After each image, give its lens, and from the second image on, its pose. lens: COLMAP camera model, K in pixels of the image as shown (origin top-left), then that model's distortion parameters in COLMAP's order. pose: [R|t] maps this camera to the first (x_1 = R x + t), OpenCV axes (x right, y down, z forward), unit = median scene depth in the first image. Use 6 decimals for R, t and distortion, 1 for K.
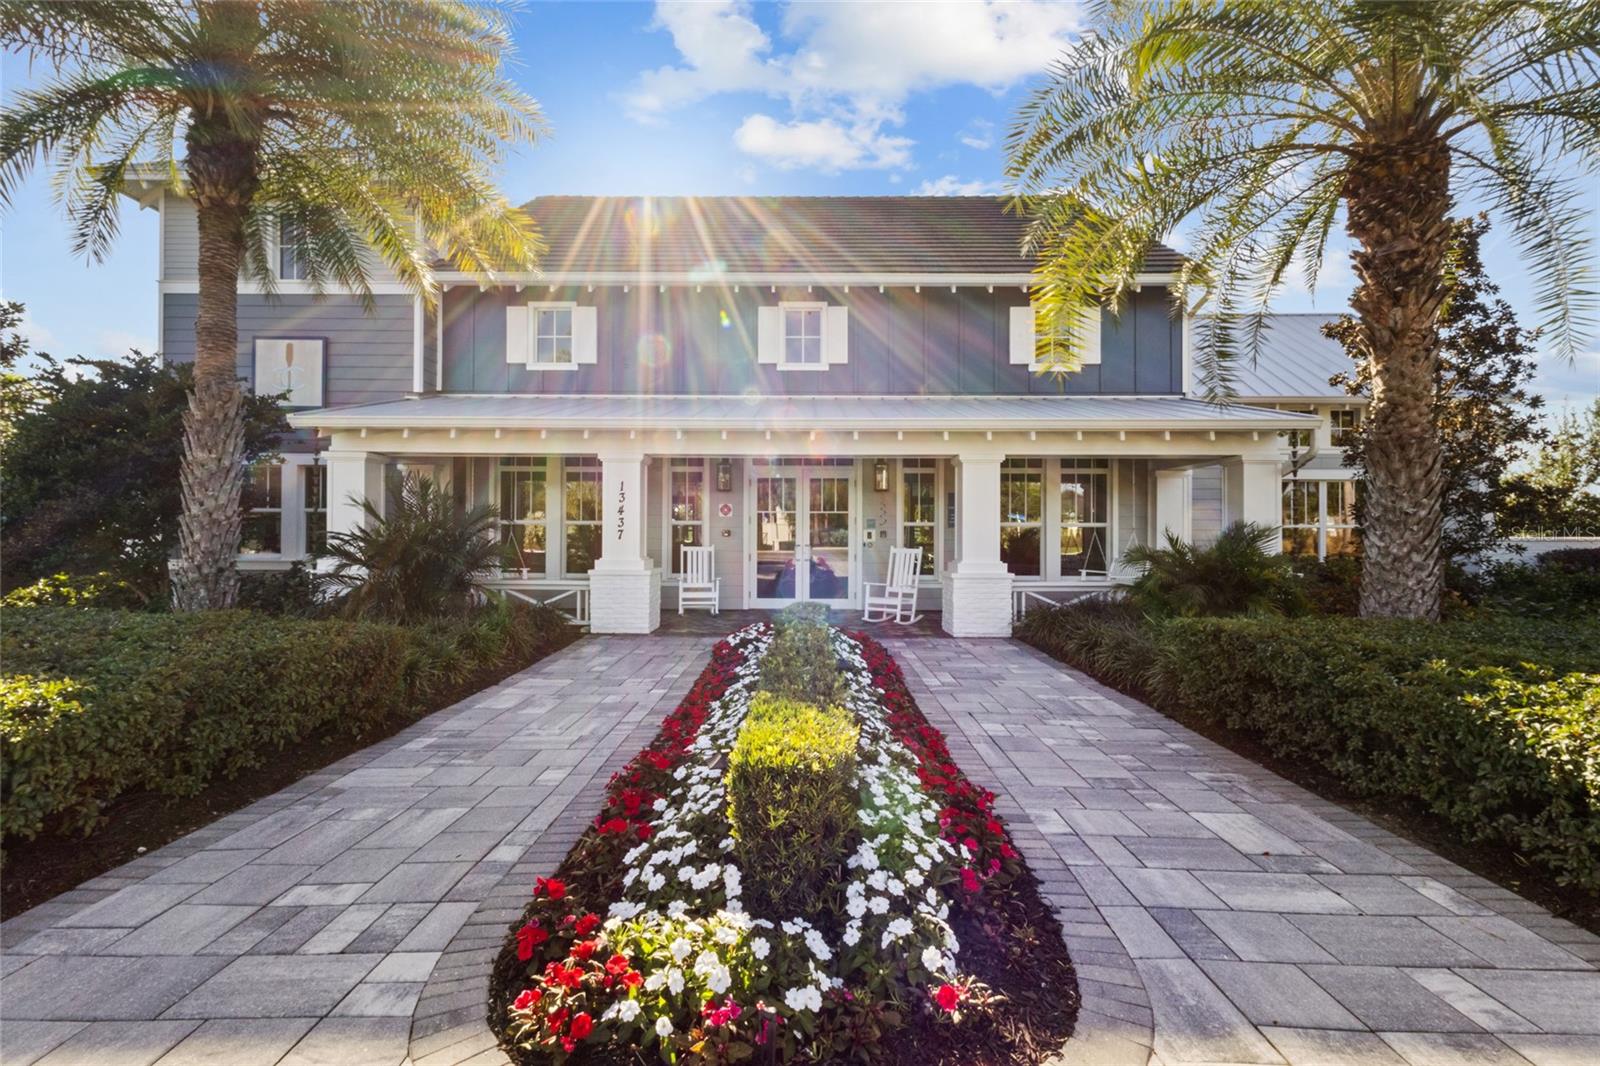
lens RADIAL K [[746.0, 0, 795.0], [0, 746.0, 528.4], [0, 0, 1]] dist [-0.003725, -0.000685]
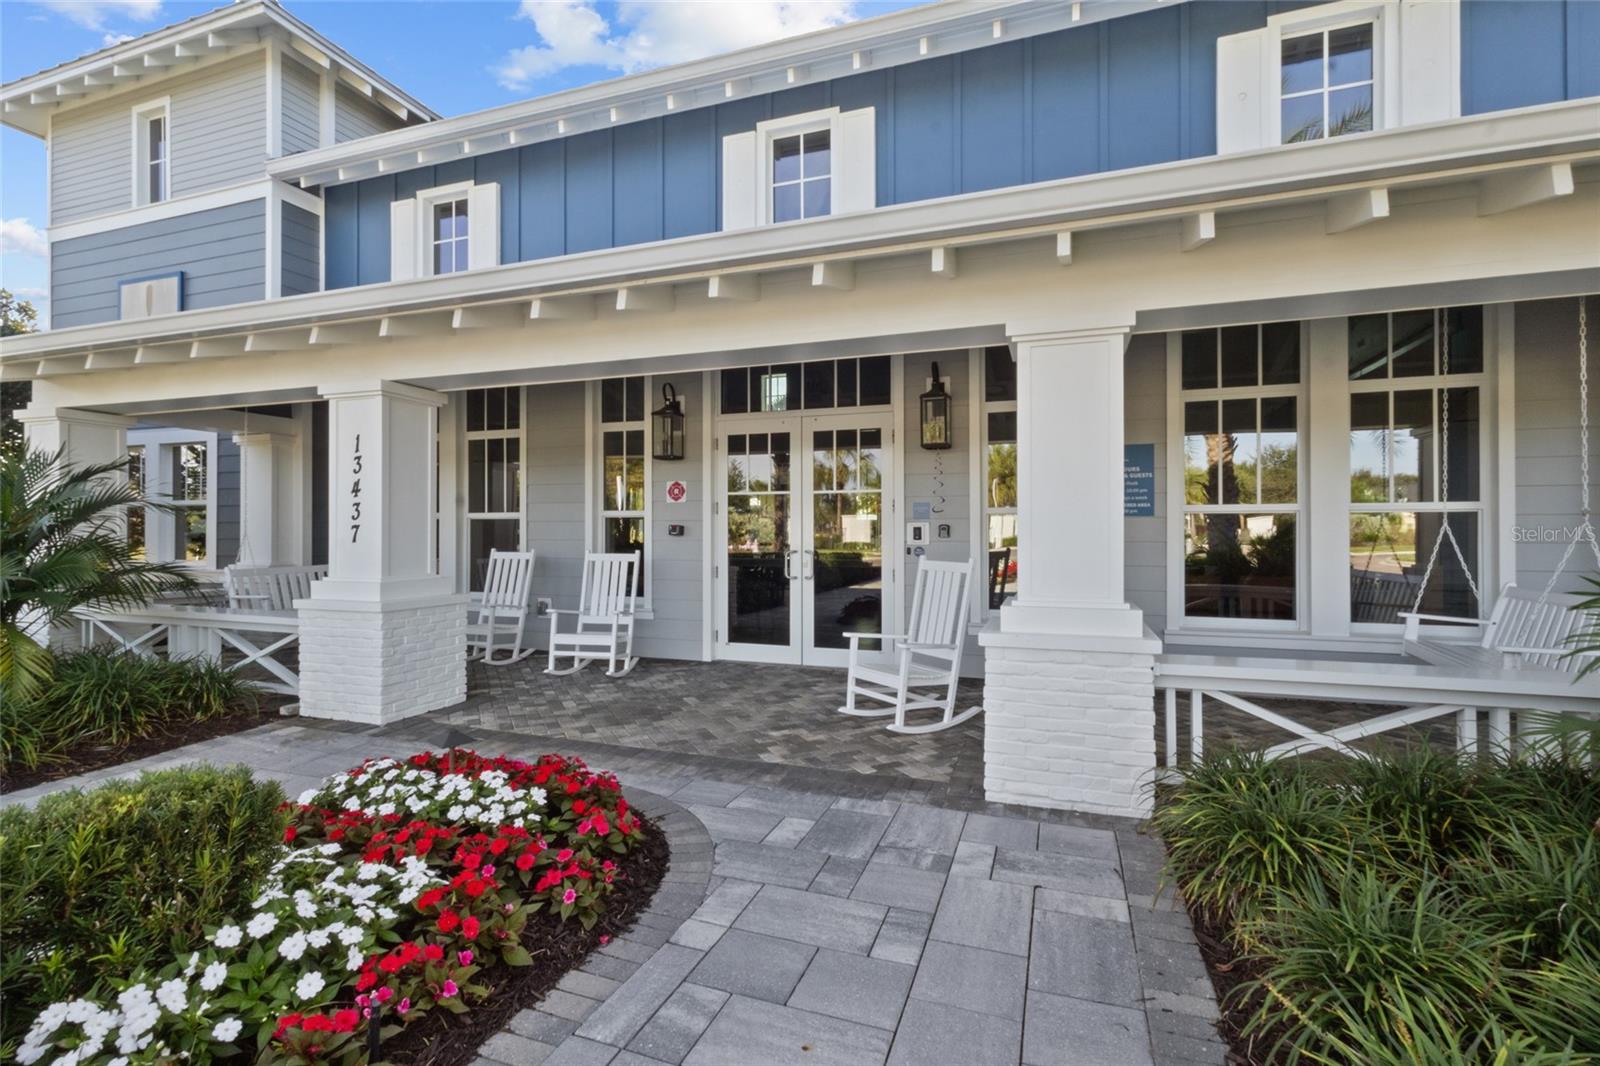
lens RADIAL K [[740.8, 0, 800.0], [0, 740.8, 533.0], [0, 0, 1]] dist [0.017822, -0.000057]
pose [[0.945790, -0.004603, -0.324745, 0.196913], [0.006753, 0.999962, 0.005495, 0.005793], [0.324707, -0.007390, 0.945786, 0.484167]]
